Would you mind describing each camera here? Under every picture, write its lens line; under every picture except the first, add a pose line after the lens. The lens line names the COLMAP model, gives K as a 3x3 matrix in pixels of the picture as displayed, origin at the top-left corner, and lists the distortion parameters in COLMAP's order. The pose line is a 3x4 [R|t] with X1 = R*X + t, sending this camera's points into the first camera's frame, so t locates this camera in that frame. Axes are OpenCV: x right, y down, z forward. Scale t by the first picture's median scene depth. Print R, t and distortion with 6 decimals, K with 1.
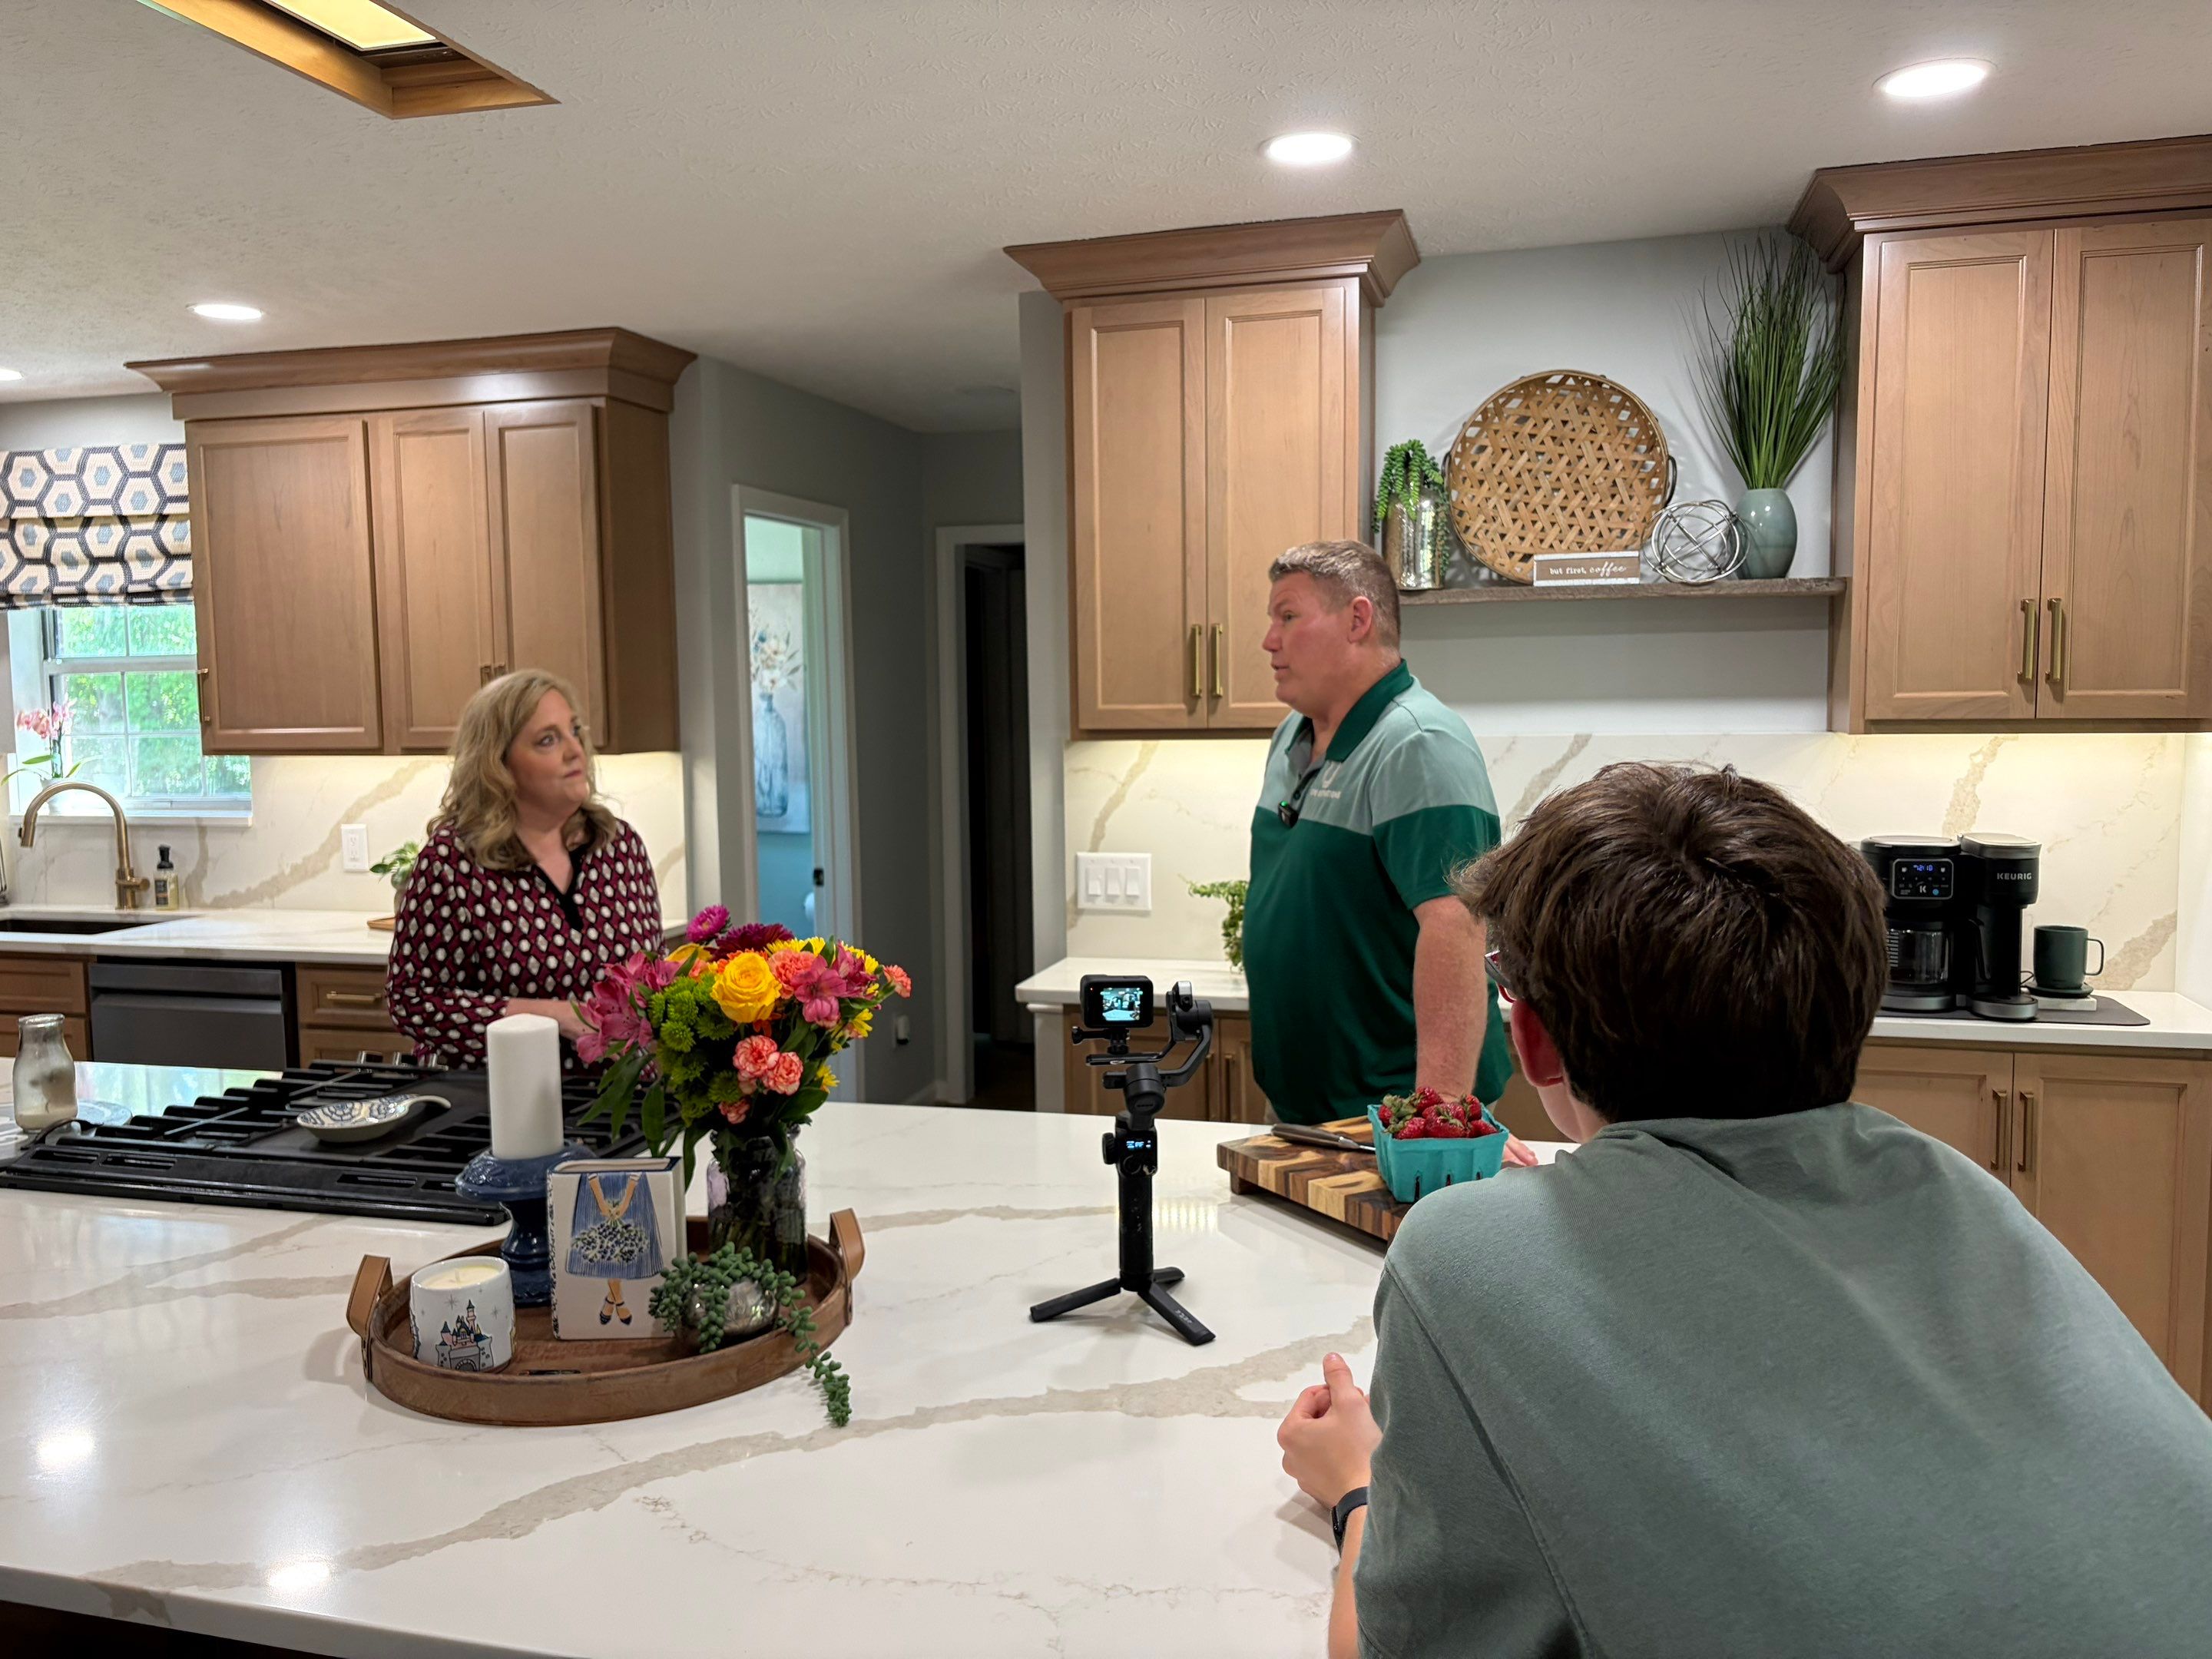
lens RADIAL K [[1679.2, 0, 1102.6], [0, 1679.2, 821.1], [0, 0, 1]] dist [0.027813, -0.022221]
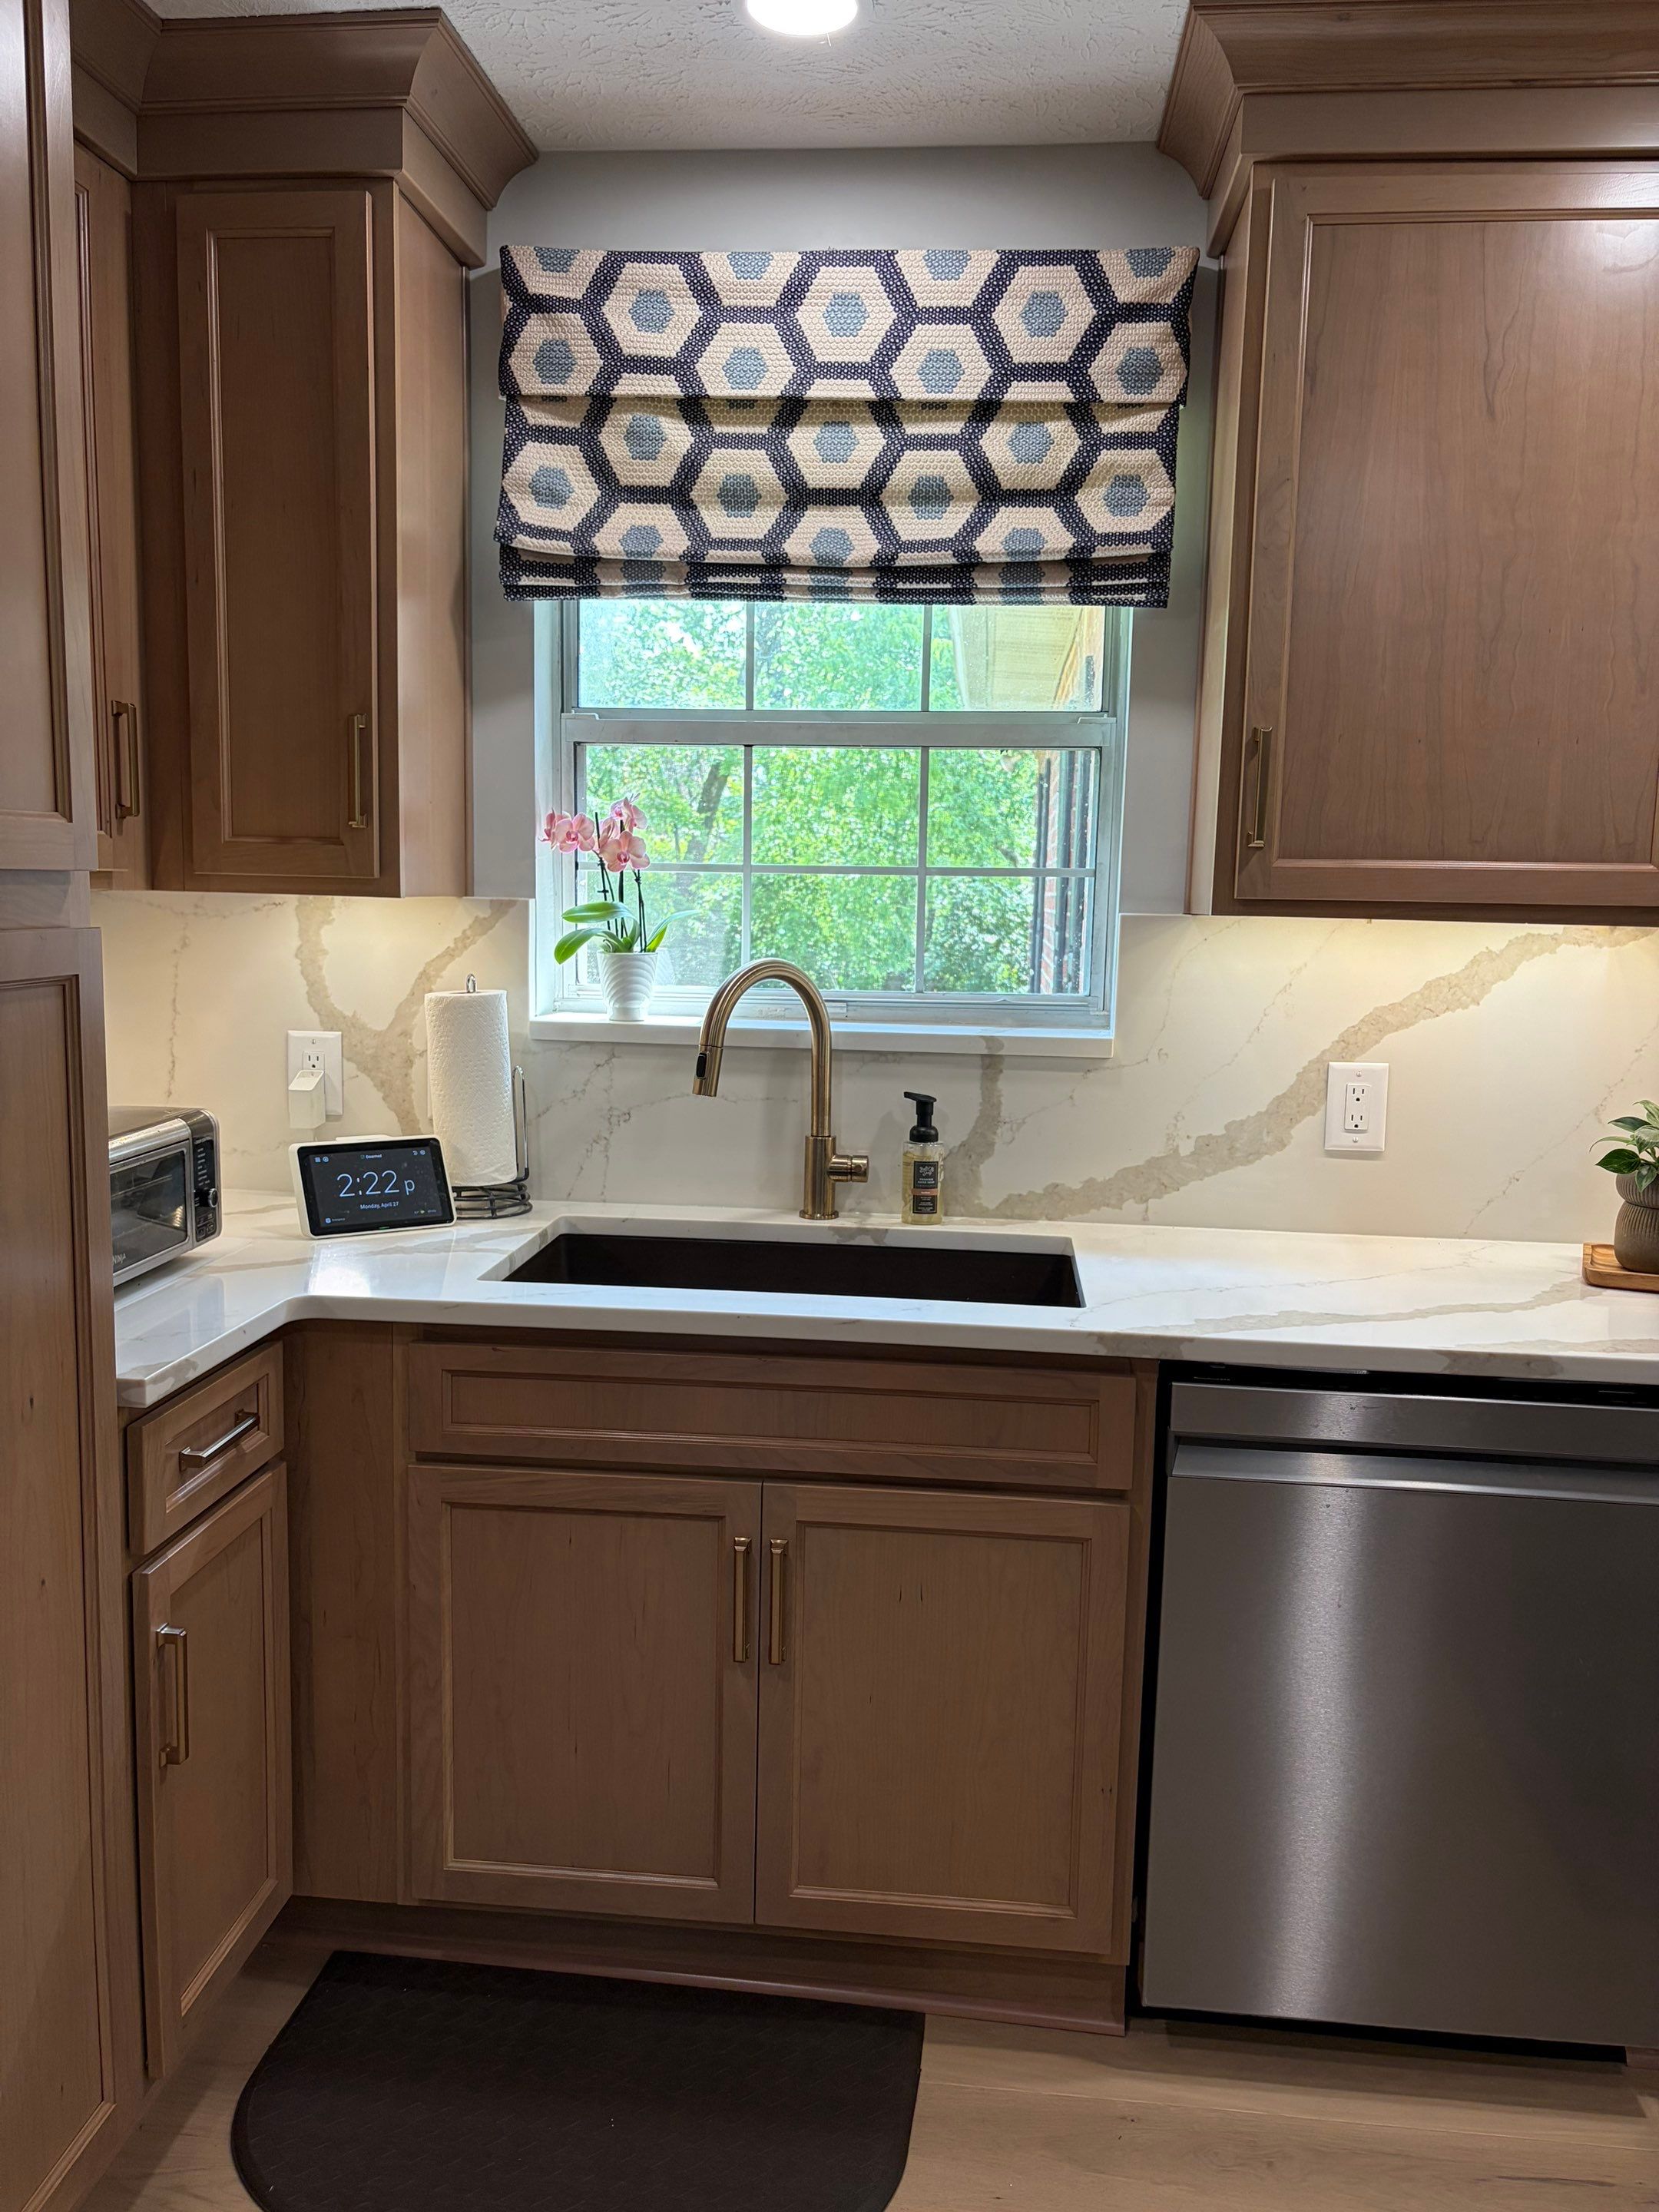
lens RADIAL K [[1679.2, 0, 830.5], [0, 1679.2, 1100.3], [0, 0, 1]] dist [0.027813, -0.022221]
pose [[0.984374, 0.014474, 0.175495, -0.778128], [-0.023030, 0.998638, 0.046811, -0.006854], [-0.174578, -0.050122, 0.983367, 0.604213]]
